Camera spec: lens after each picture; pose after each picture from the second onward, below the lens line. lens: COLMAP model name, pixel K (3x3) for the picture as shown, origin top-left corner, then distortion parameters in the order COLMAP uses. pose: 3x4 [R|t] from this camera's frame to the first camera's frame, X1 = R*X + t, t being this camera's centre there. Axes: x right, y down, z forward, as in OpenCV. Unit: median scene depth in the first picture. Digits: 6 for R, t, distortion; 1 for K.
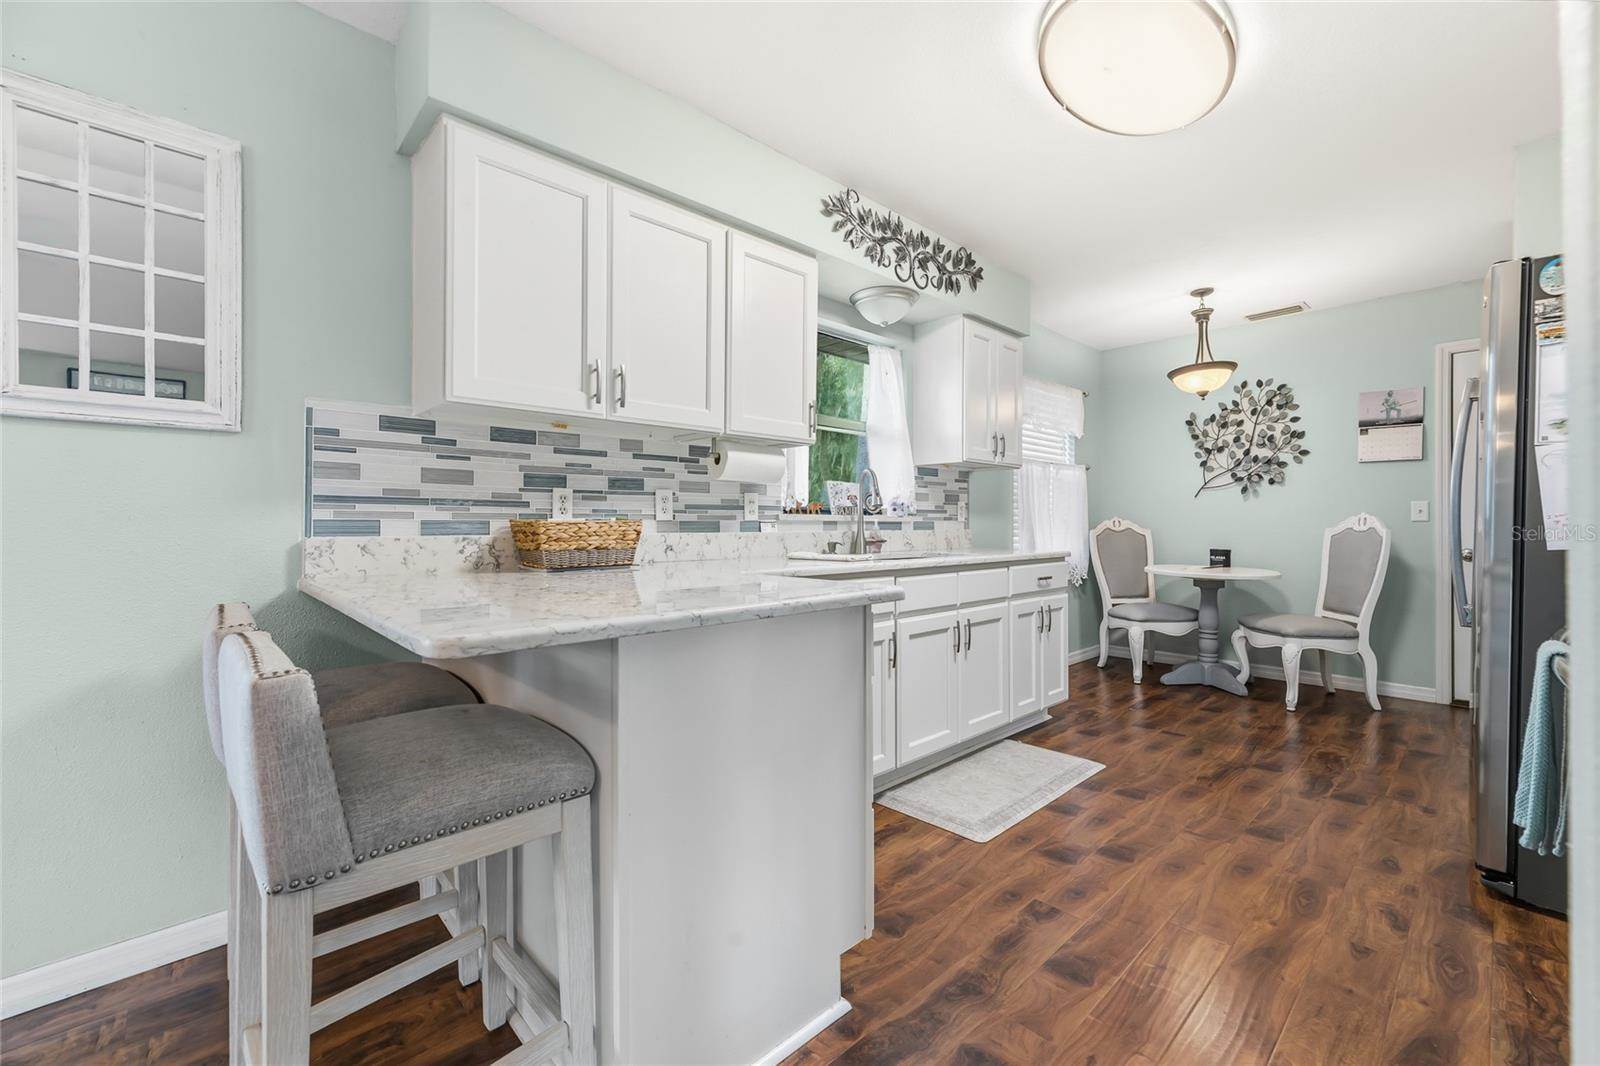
lens RADIAL K [[662.8, 0, 806.5], [0, 662.8, 517.7], [0, 0, 1]] dist [-0.001301, -0.000020]
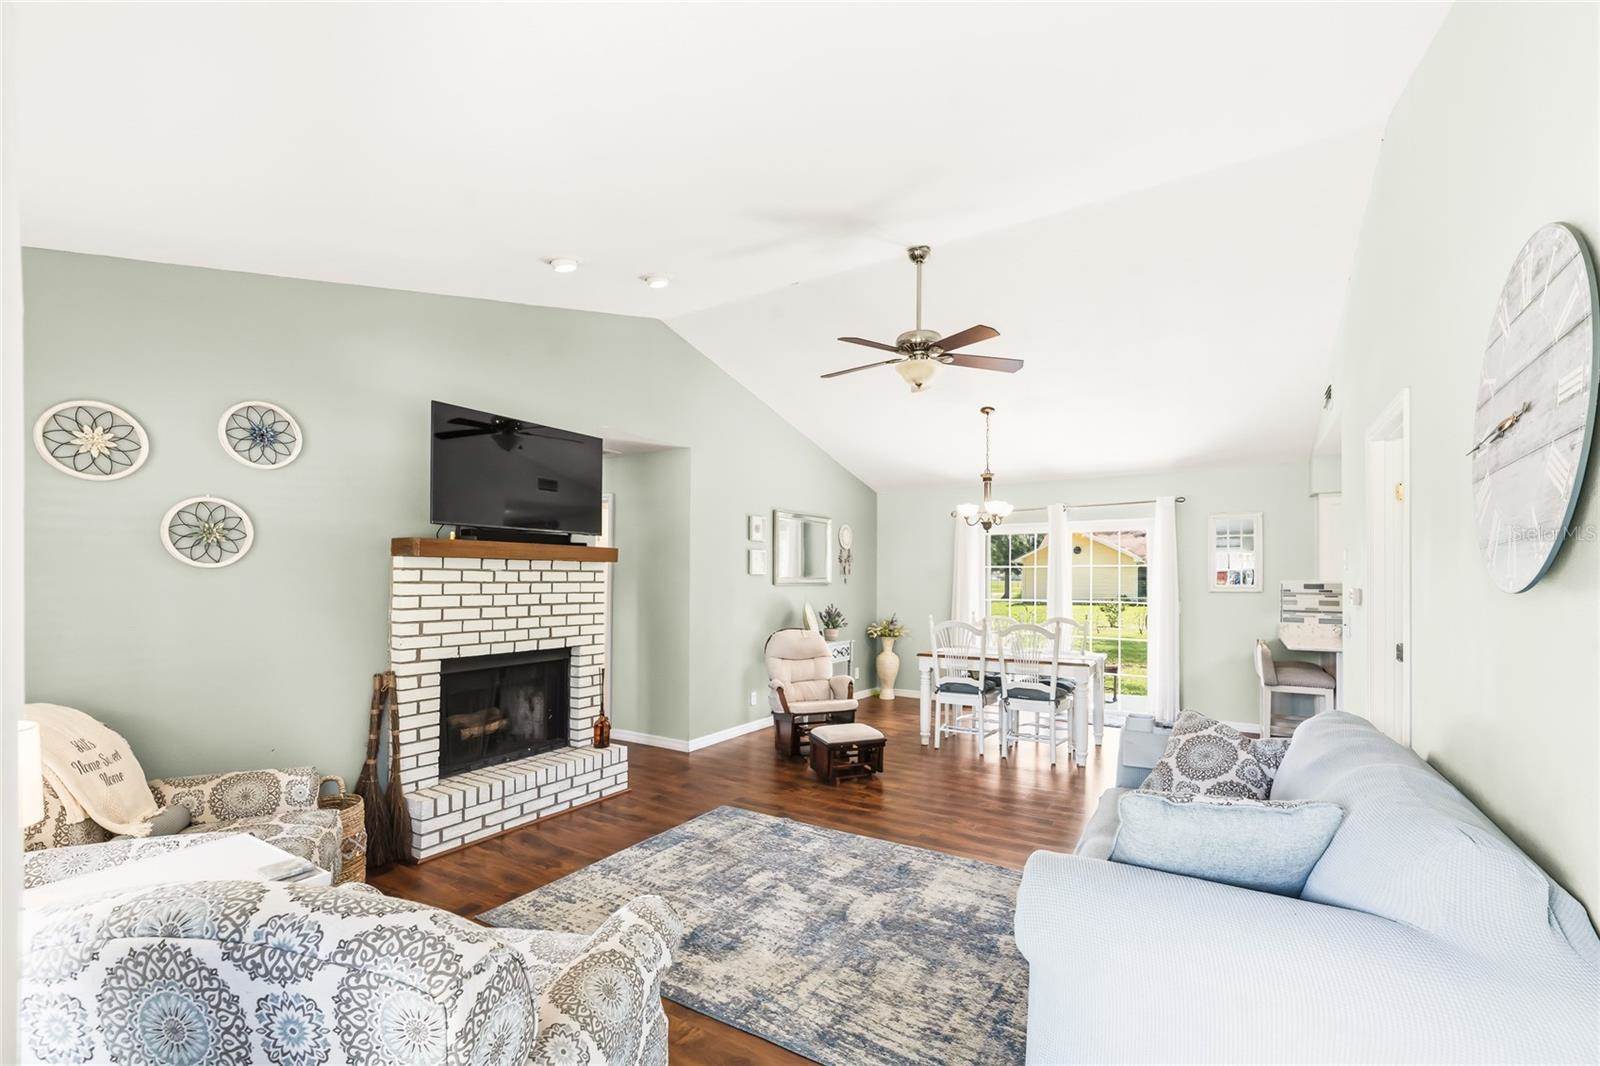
lens RADIAL K [[672.9, 0, 817.3], [0, 672.9, 573.1], [0, 0, 1]] dist [0.001545, 0.000139]
pose [[0.251082, -0.014629, -0.967855, 0.801071], [-0.000285, 0.999885, -0.015187, -0.068710], [0.967966, 0.004089, 0.251048, -0.871245]]
